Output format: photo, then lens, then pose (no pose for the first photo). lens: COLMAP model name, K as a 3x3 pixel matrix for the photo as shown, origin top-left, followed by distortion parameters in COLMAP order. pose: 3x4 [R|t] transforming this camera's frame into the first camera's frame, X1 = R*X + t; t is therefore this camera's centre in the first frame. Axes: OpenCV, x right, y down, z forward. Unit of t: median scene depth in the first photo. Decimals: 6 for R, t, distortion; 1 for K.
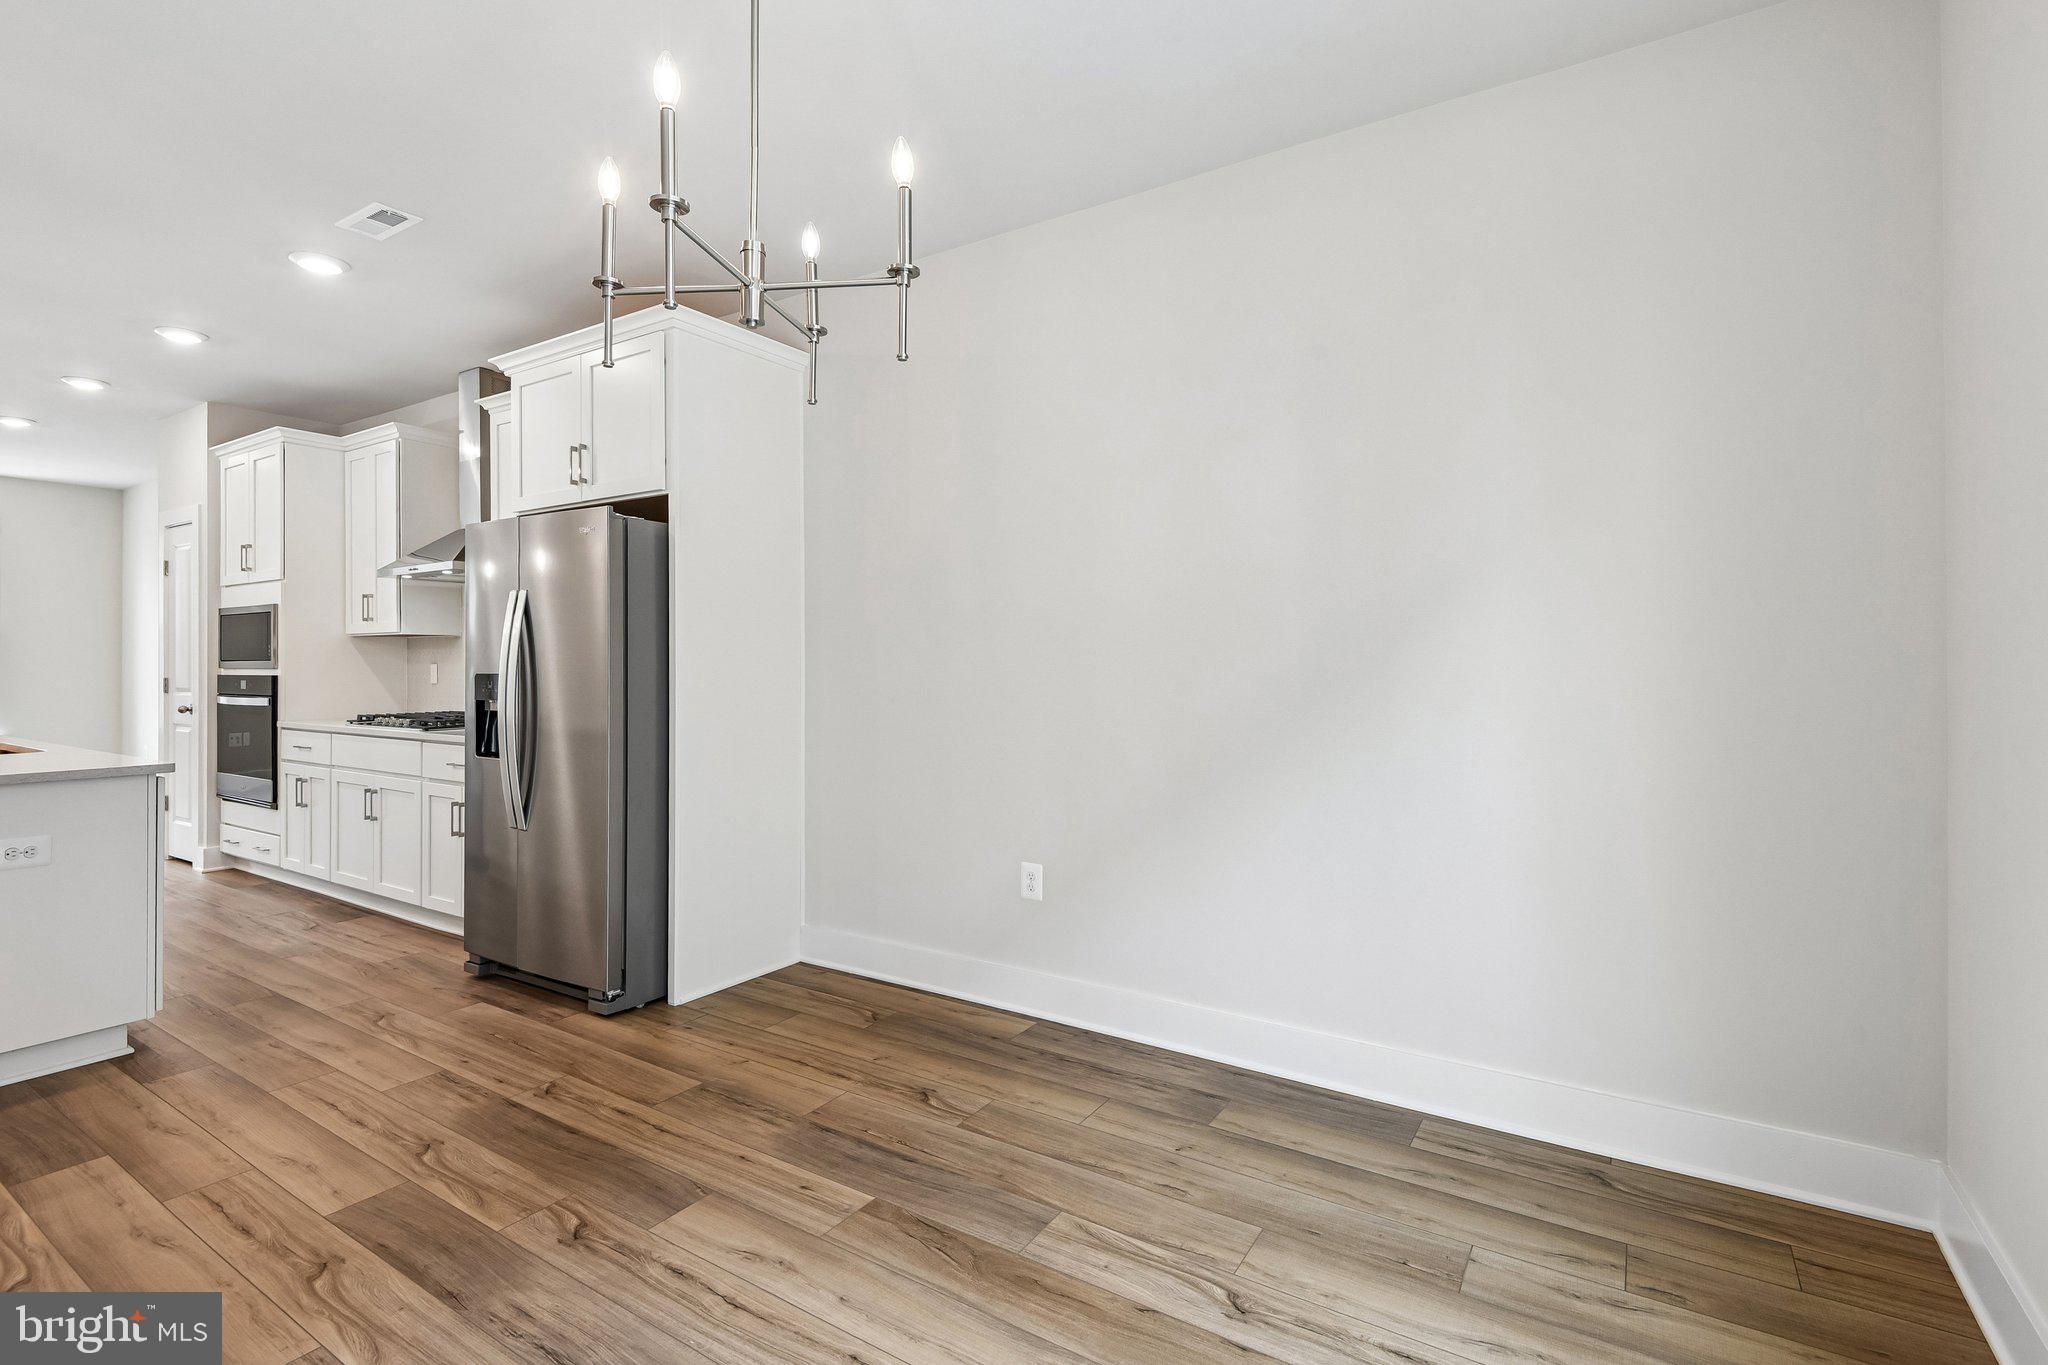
lens RADIAL K [[951.2, 0, 1027.1], [0, 951.2, 678.8], [0, 0, 1]] dist [0.042804, -0.028901]
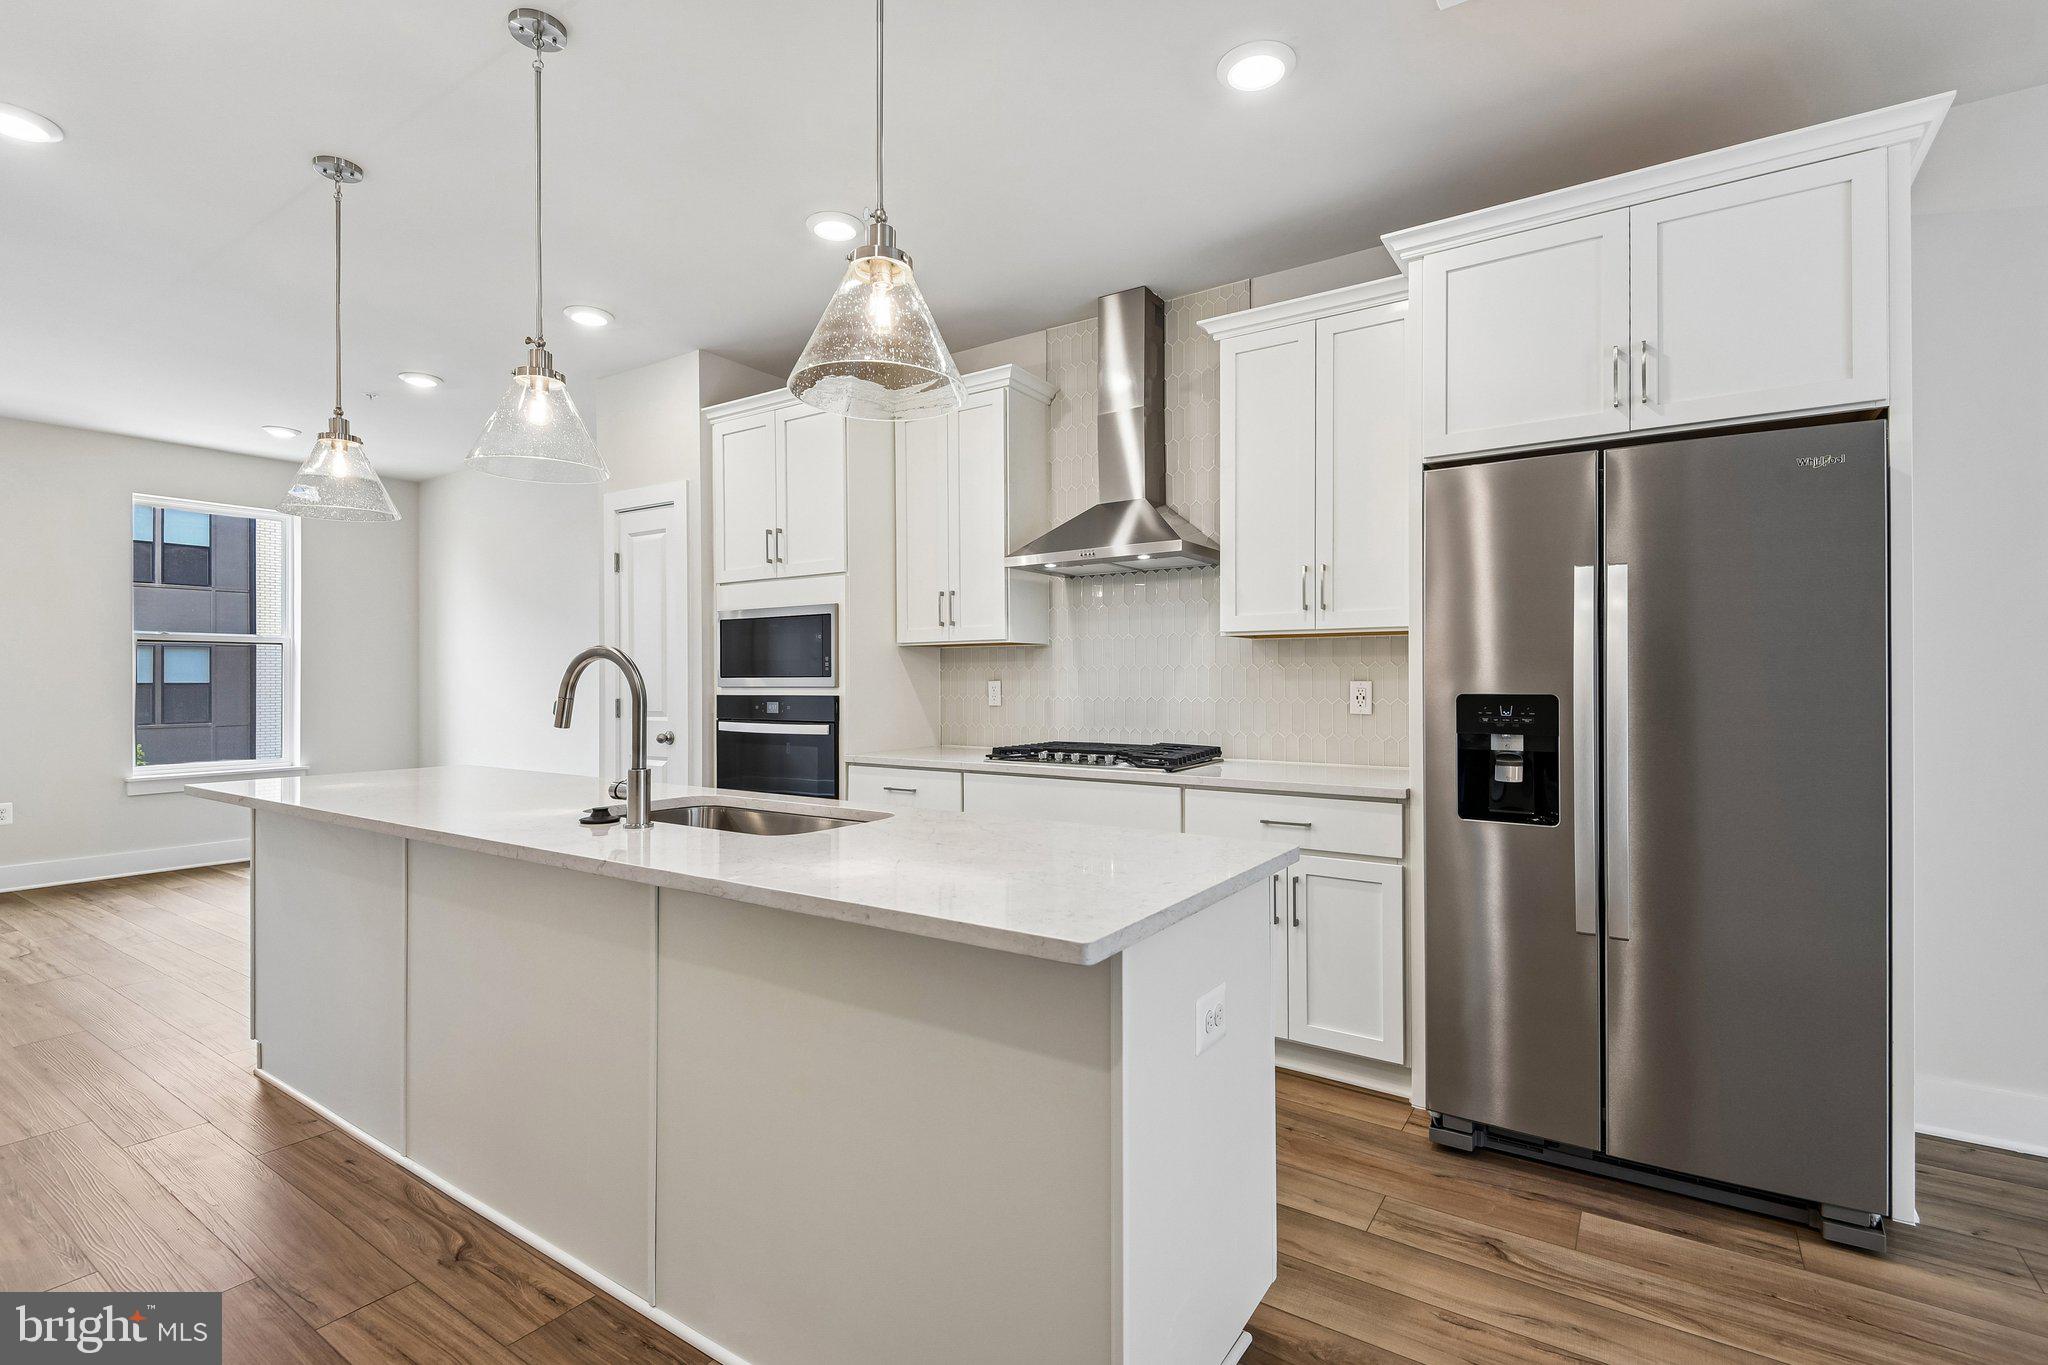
lens RADIAL K [[946.3, 0, 1017.5], [0, 946.3, 681.3], [0, 0, 1]] dist [0.031199, -0.016138]
pose [[0.999968, -0.000152, -0.007939, -1.022342], [-0.000011, 0.999789, -0.020533, 0.000915], [0.007941, 0.020533, 0.999758, 0.397319]]
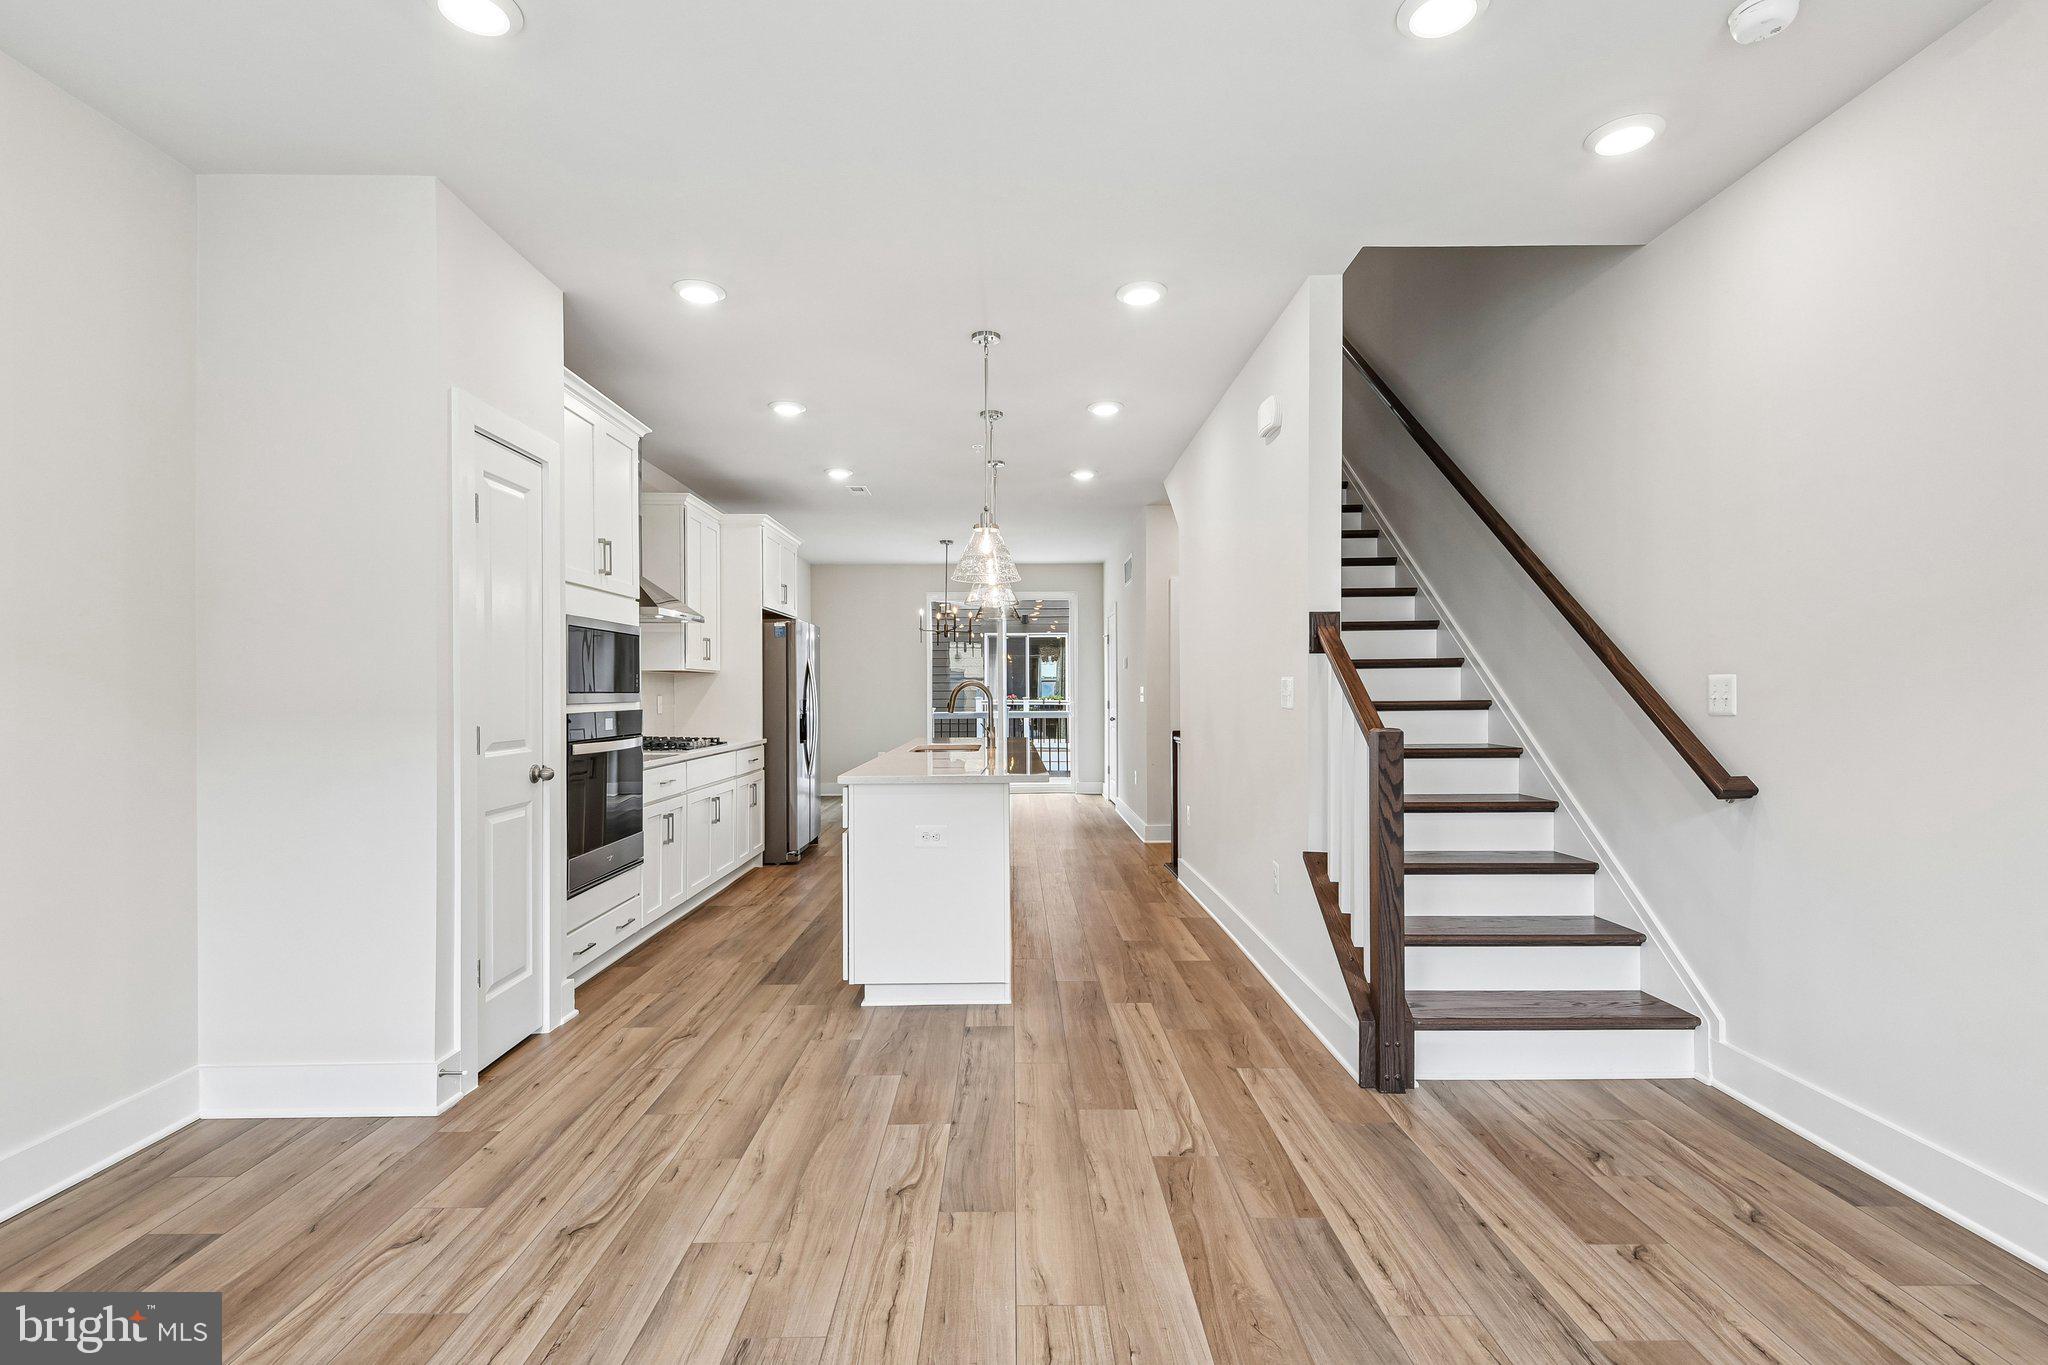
lens RADIAL K [[951.2, 0, 1027.1], [0, 951.2, 678.8], [0, 0, 1]] dist [0.042804, -0.028901]
pose [[-0.564050, 0.017811, 0.825549, -2.727897], [0.024577, 0.999687, -0.004776, -0.029570], [-0.825375, 0.017596, -0.564311, 1.941114]]
